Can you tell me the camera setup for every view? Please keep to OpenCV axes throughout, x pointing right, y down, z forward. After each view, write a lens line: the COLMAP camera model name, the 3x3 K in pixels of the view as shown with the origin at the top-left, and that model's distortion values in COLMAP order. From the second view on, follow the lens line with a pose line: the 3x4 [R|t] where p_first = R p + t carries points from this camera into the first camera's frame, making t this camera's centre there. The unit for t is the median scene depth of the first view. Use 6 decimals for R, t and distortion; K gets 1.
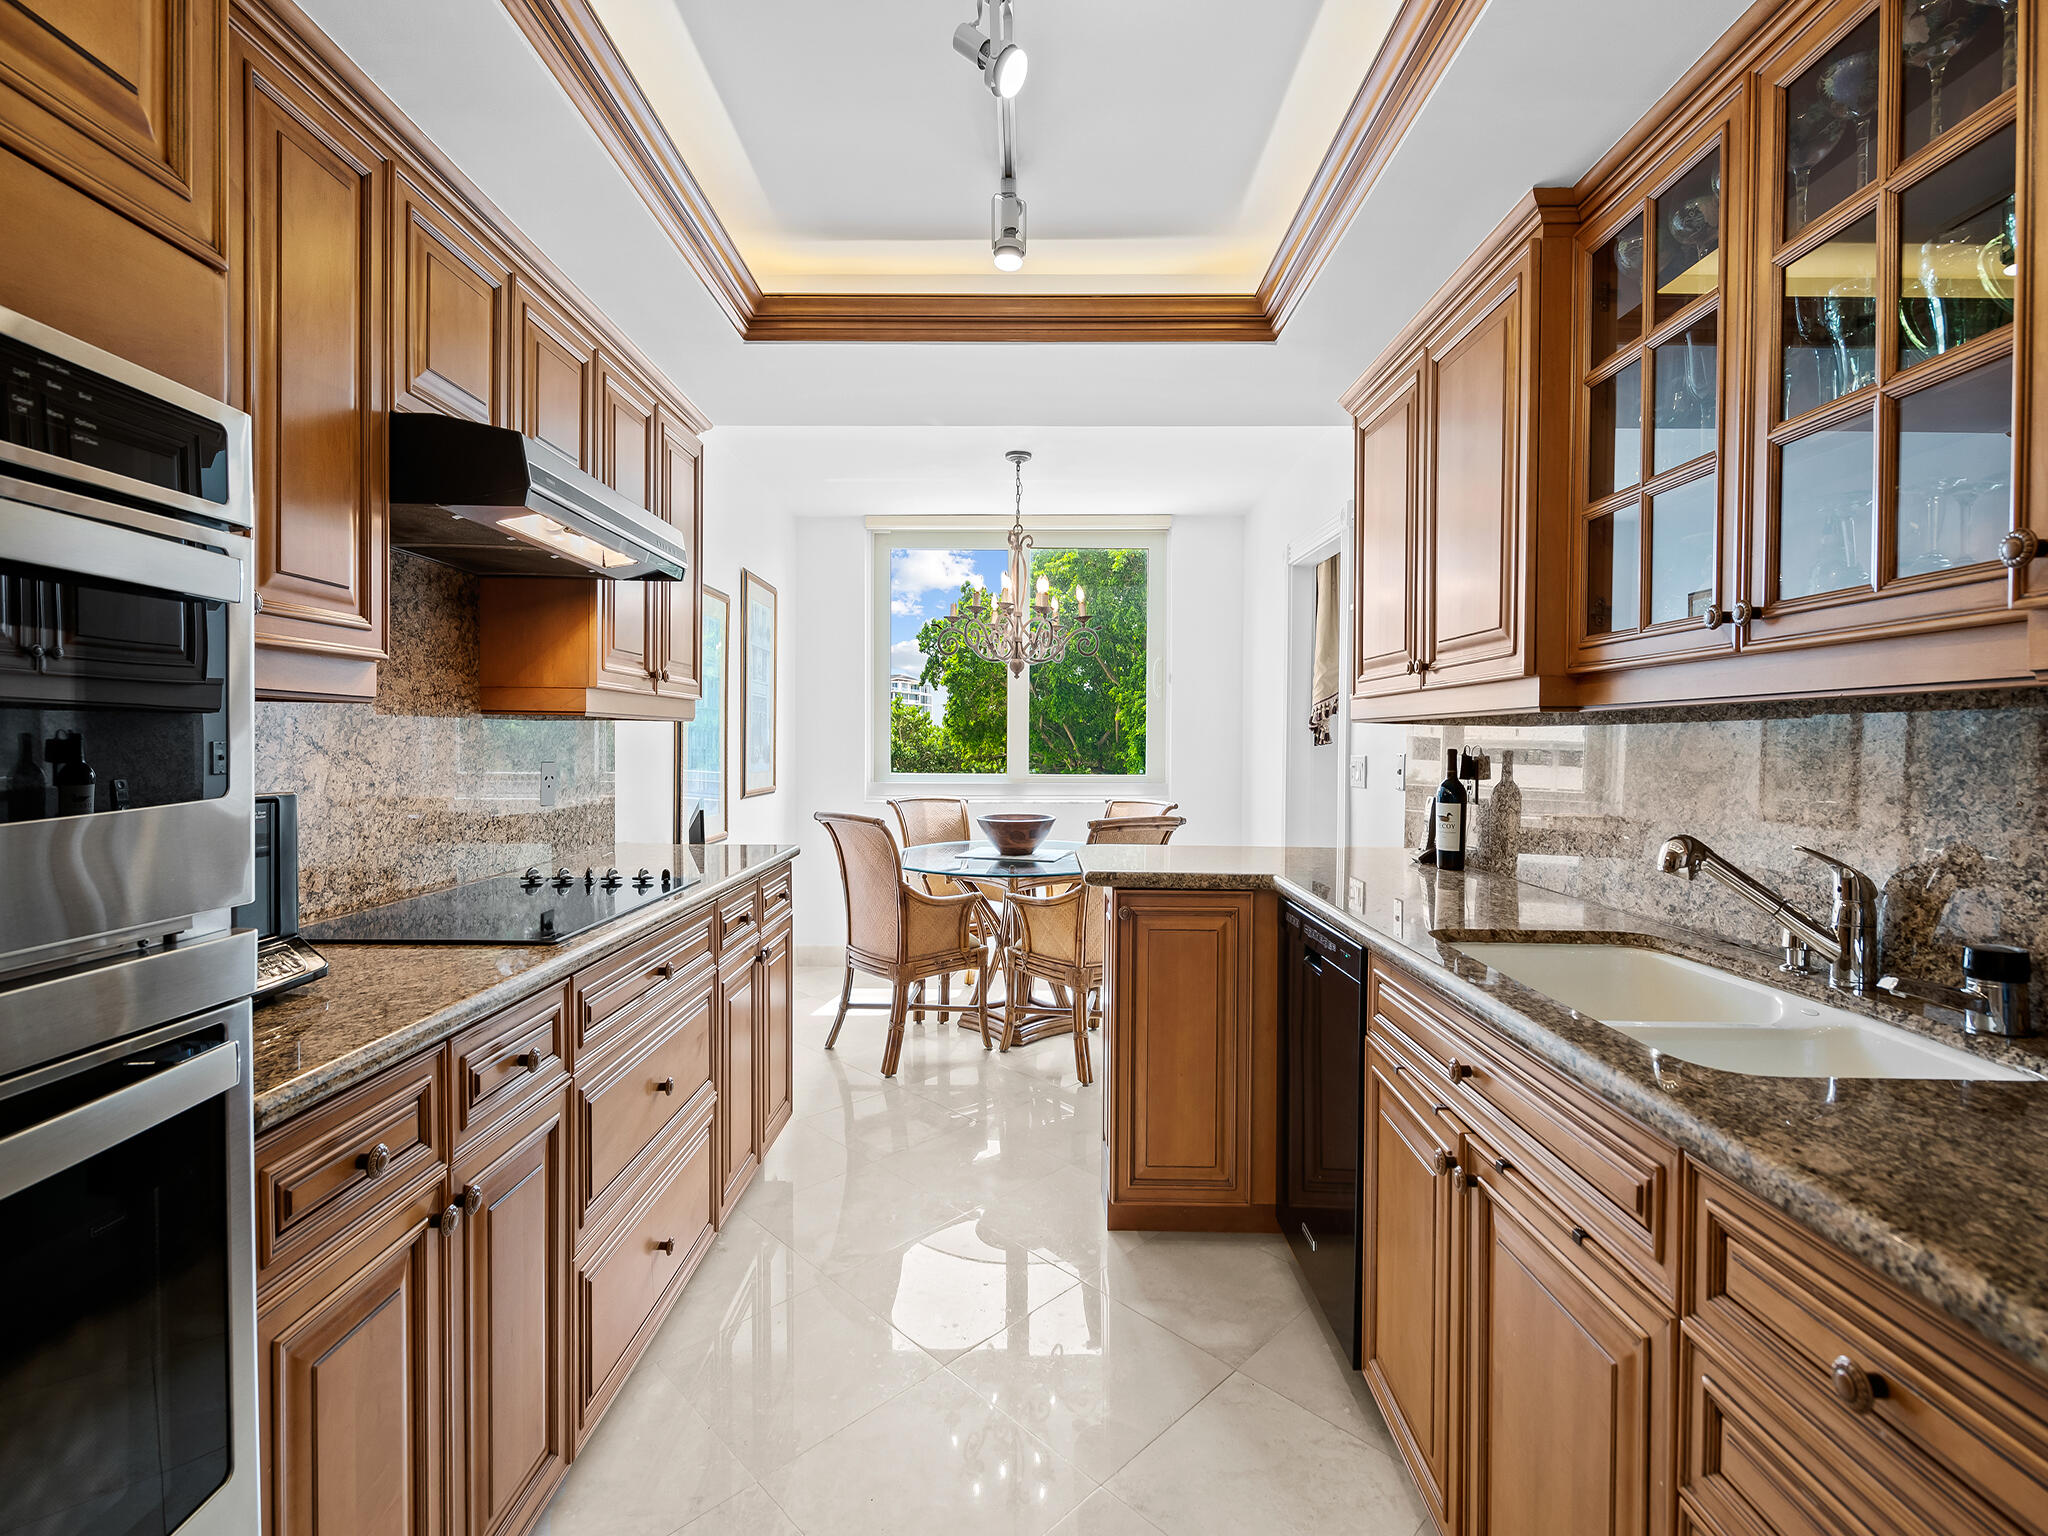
lens RADIAL K [[942.2, 0, 1014.5], [0, 942.2, 754.7], [0, 0, 1]] dist [0.000077, -0.001721]
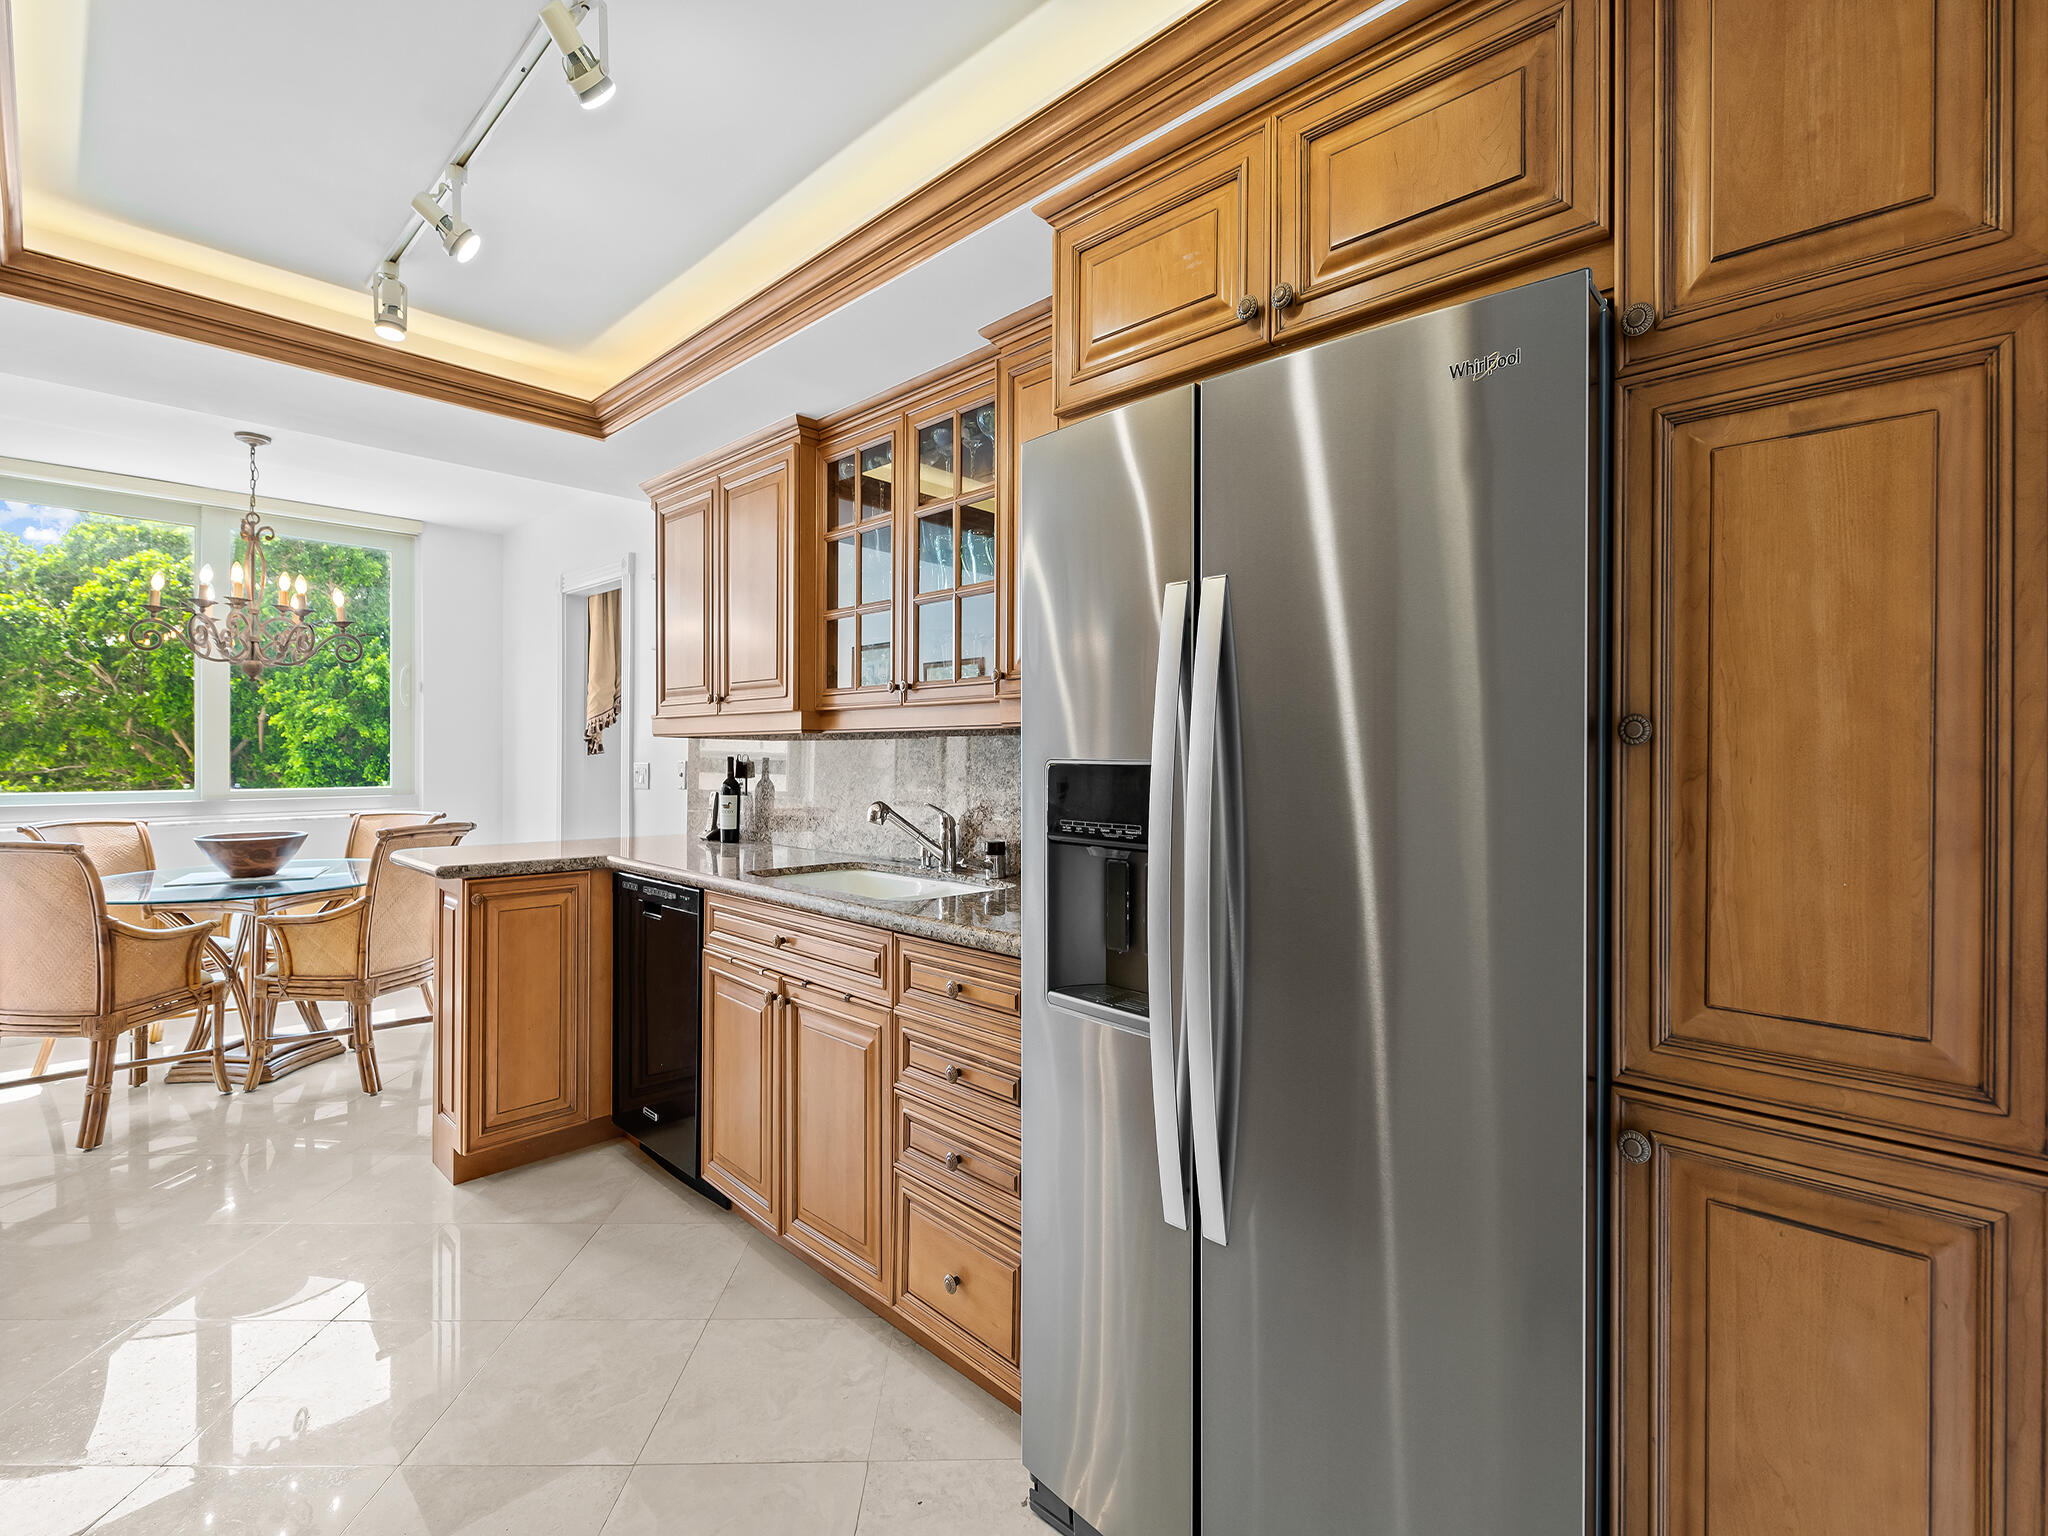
lens RADIAL K [[916.5, 0, 1026.6], [0, 916.5, 754.9], [0, 0, 1]] dist [-0.001782, -0.000230]
pose [[0.681425, -0.004247, 0.731875, -0.245399], [0.011668, 0.999919, -0.005062, 0.003711], [-0.731795, 0.011989, 0.681420, -0.265627]]
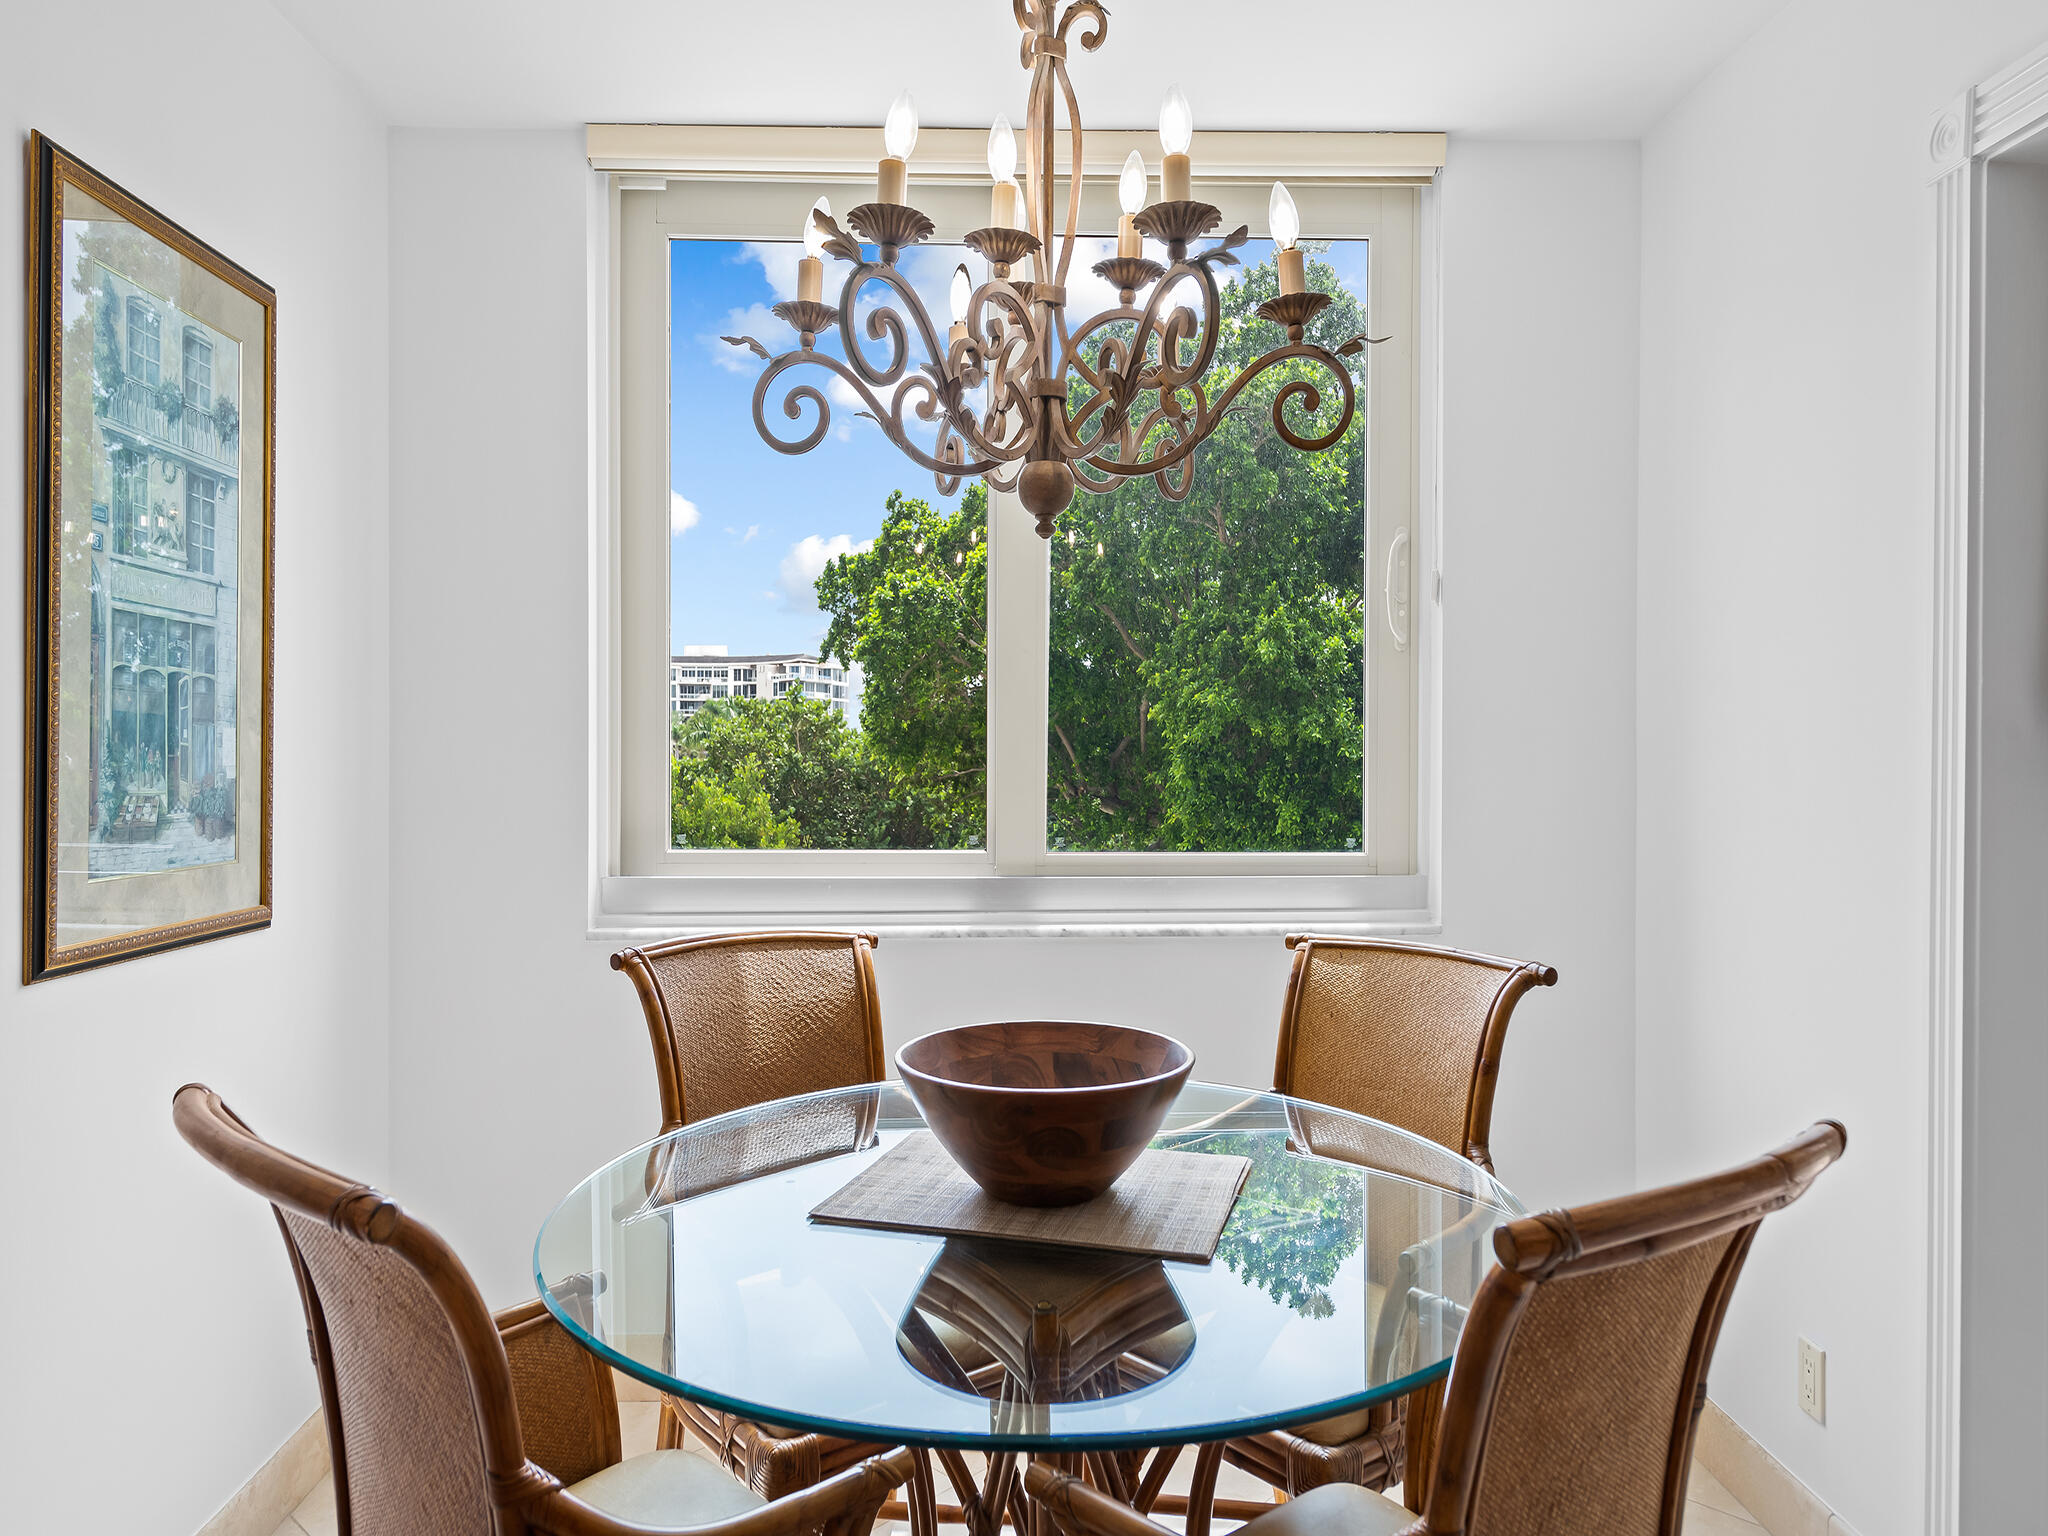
lens RADIAL K [[1407.5, 0, 1024.0], [0, 1407.5, 768.0], [0, 0, 1]] dist [-0.001301, -0.000299]
pose [[0.999290, -0.002464, 0.037597, -0.034064], [0.002590, 0.999991, -0.003294, -0.024577], [-0.037588, 0.003389, 0.999288, 1.096469]]
